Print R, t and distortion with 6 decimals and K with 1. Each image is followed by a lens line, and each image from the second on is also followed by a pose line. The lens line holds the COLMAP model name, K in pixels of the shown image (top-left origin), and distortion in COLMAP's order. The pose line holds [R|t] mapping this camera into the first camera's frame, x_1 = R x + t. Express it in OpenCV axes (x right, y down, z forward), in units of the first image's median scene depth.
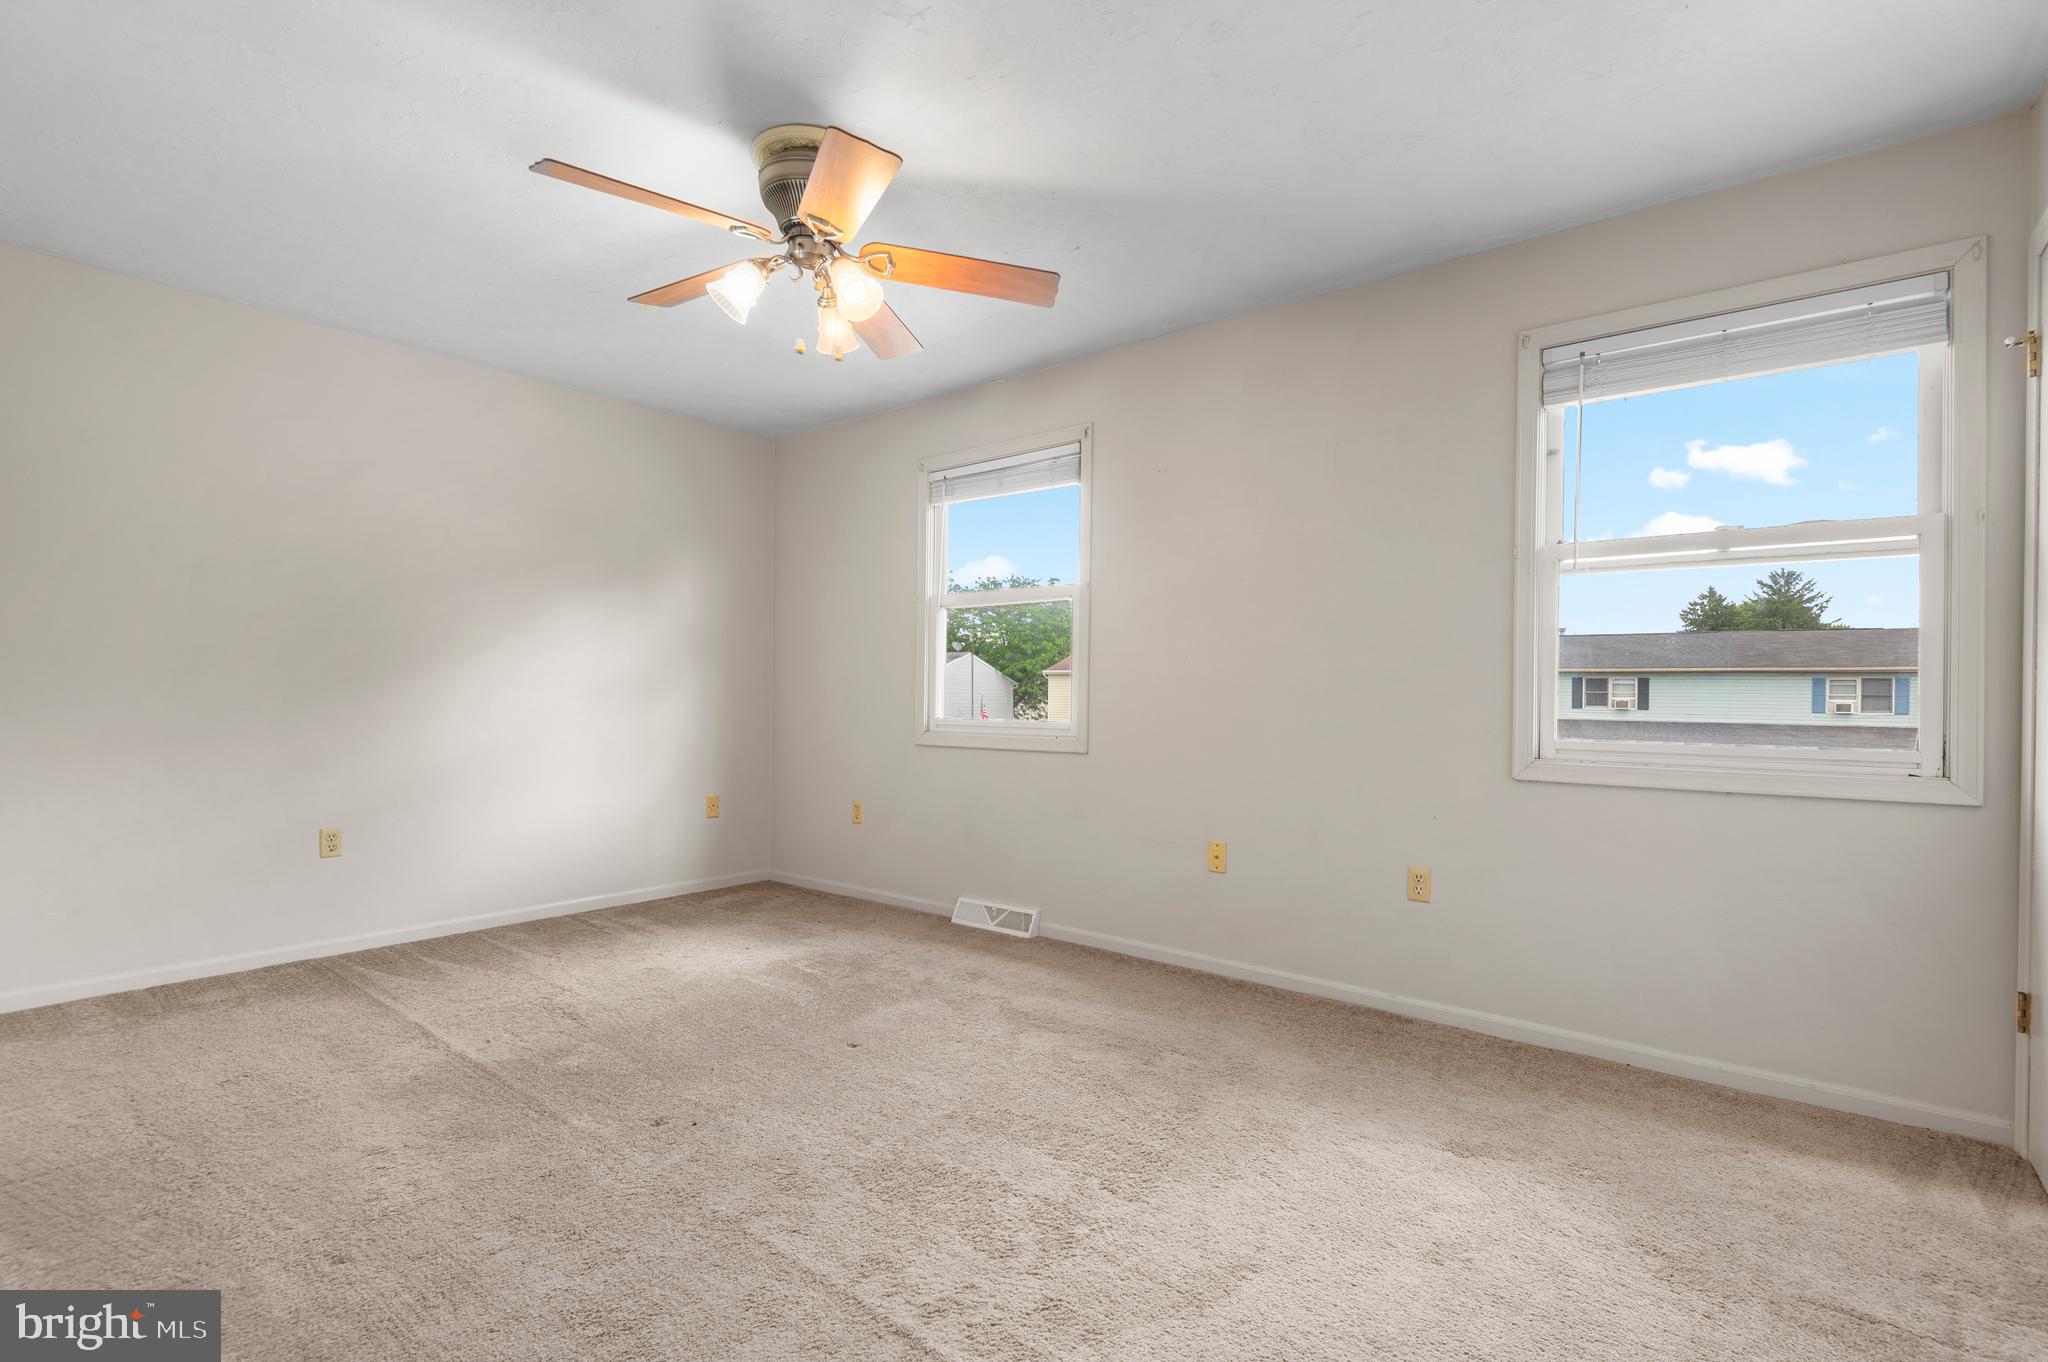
lens RADIAL K [[938.5, 0, 1027.6], [0, 938.5, 696.0], [0, 0, 1]] dist [0.020563, -0.011887]
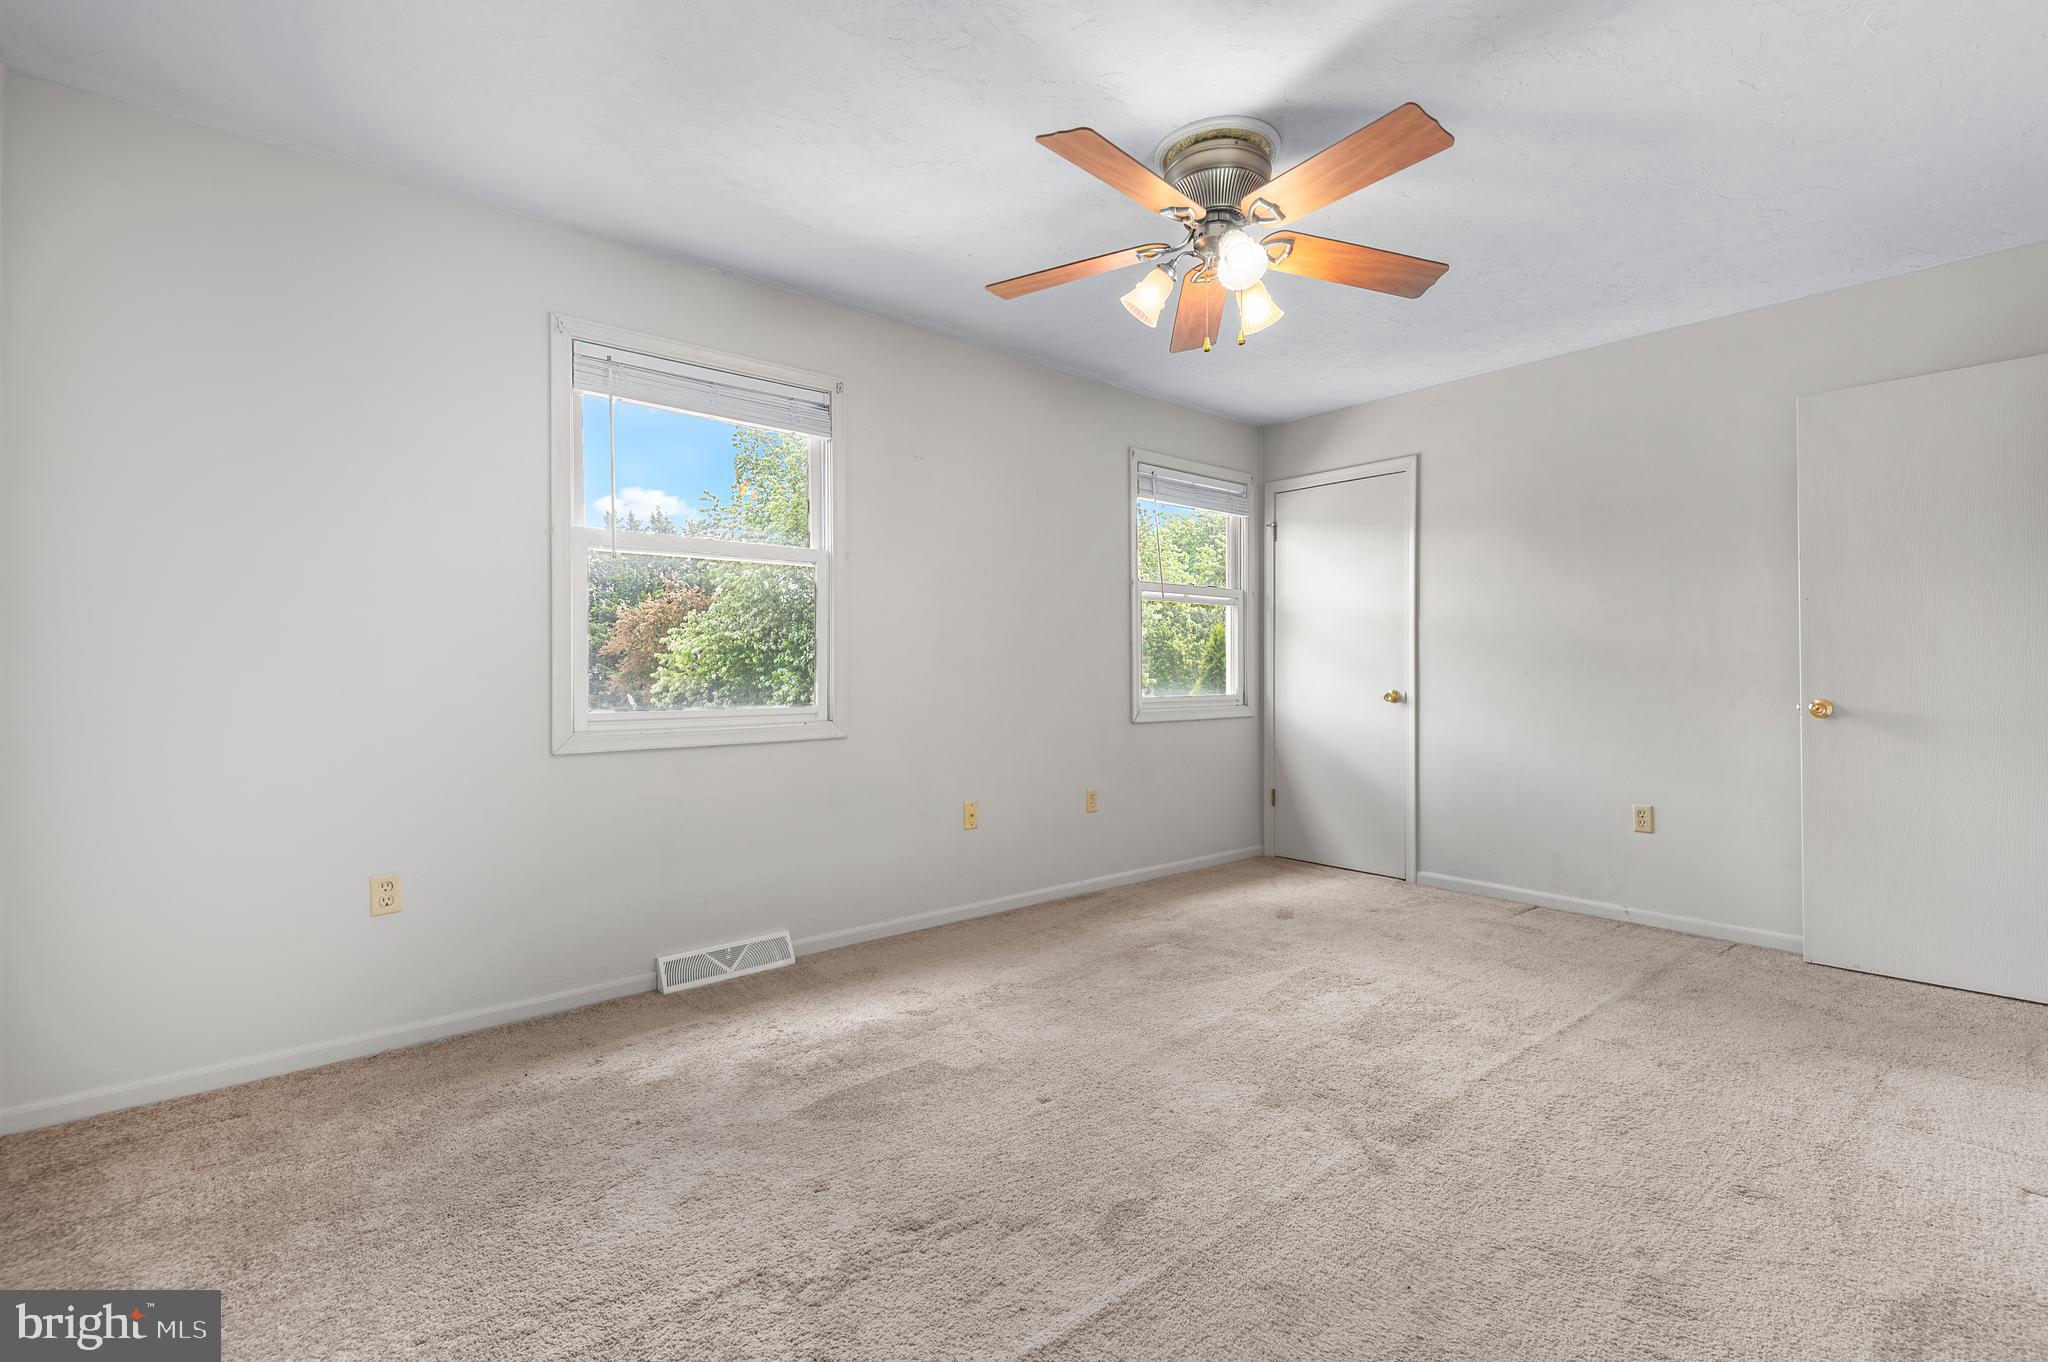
lens RADIAL K [[938.5, 0, 1057.8], [0, 938.5, 656.5], [0, 0, 1]] dist [0.020563, -0.011887]
pose [[0.160151, 0.010081, 0.987041, -0.796070], [0.006387, 0.999916, -0.011248, -0.005396], [-0.987072, 0.008106, 0.160074, 0.632726]]
